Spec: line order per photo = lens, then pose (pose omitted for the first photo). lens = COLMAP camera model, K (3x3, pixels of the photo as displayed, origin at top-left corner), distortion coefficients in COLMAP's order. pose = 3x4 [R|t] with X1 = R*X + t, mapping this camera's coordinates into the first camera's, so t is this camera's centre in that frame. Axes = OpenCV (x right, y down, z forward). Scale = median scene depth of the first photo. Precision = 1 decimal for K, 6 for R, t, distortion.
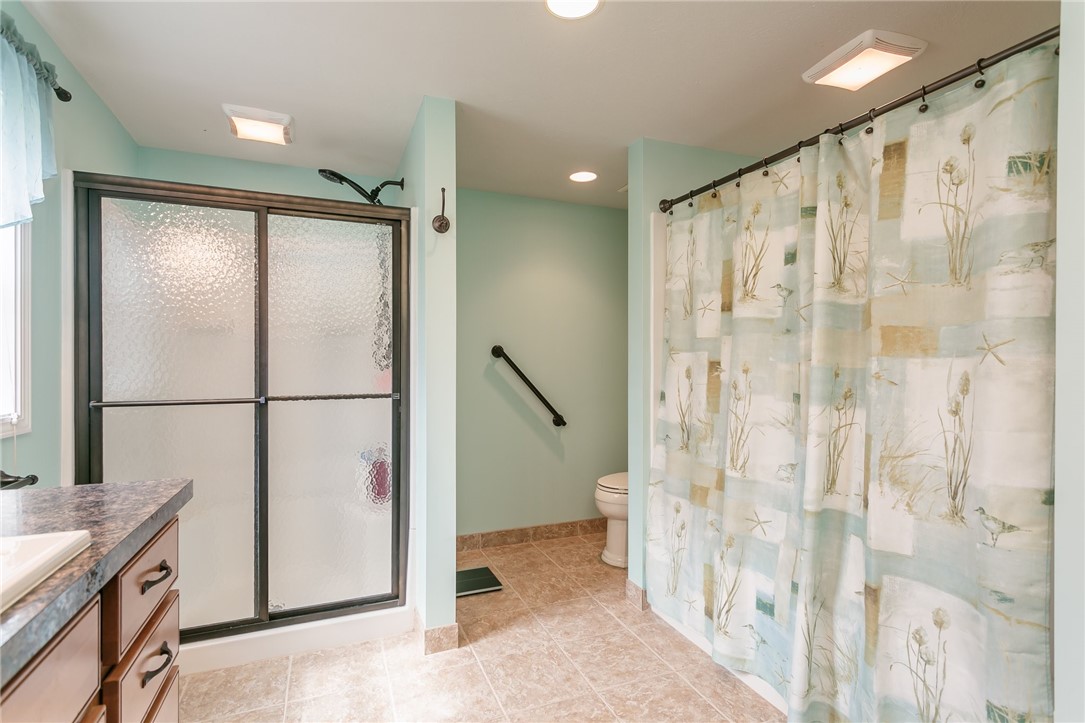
lens RADIAL K [[522.9, 0, 538.2], [0, 522.9, 366.9], [0, 0, 1]] dist [-0.001122, 0.000077]
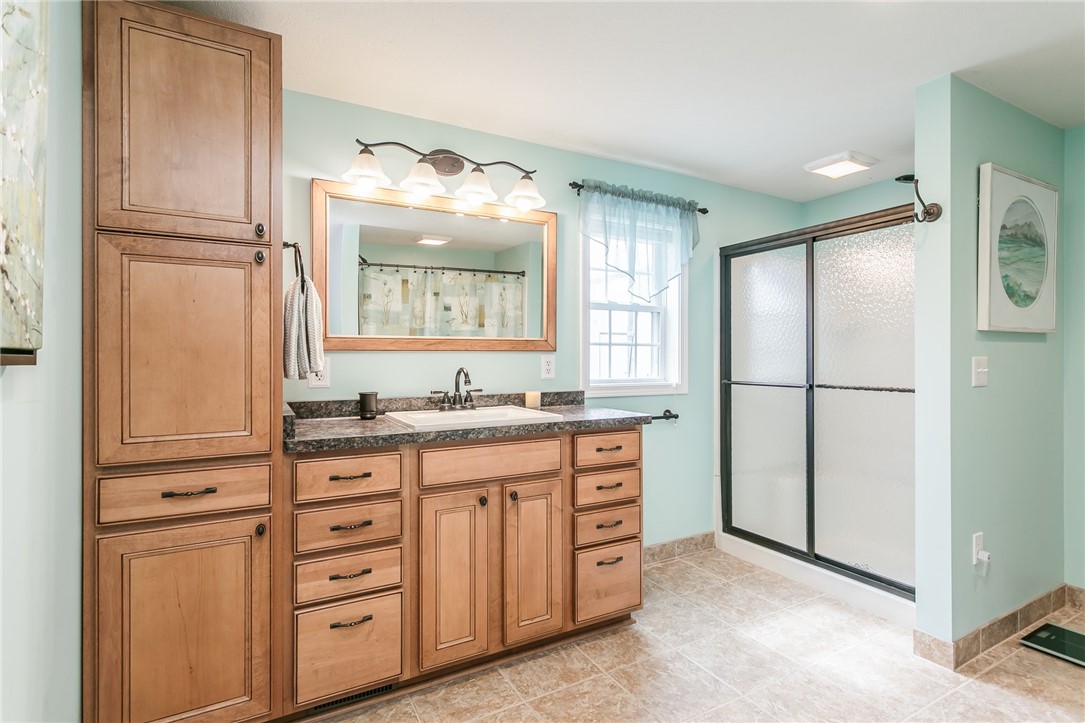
lens RADIAL K [[524.6, 0, 542.5], [0, 524.6, 361.5], [0, 0, 1]] dist [-0.000038, 0.000121]
pose [[0.118380, 0.006225, -0.992949, 0.684240], [-0.010757, 0.999930, 0.004986, 0.002453], [0.992910, 0.010090, 0.118439, 0.182004]]
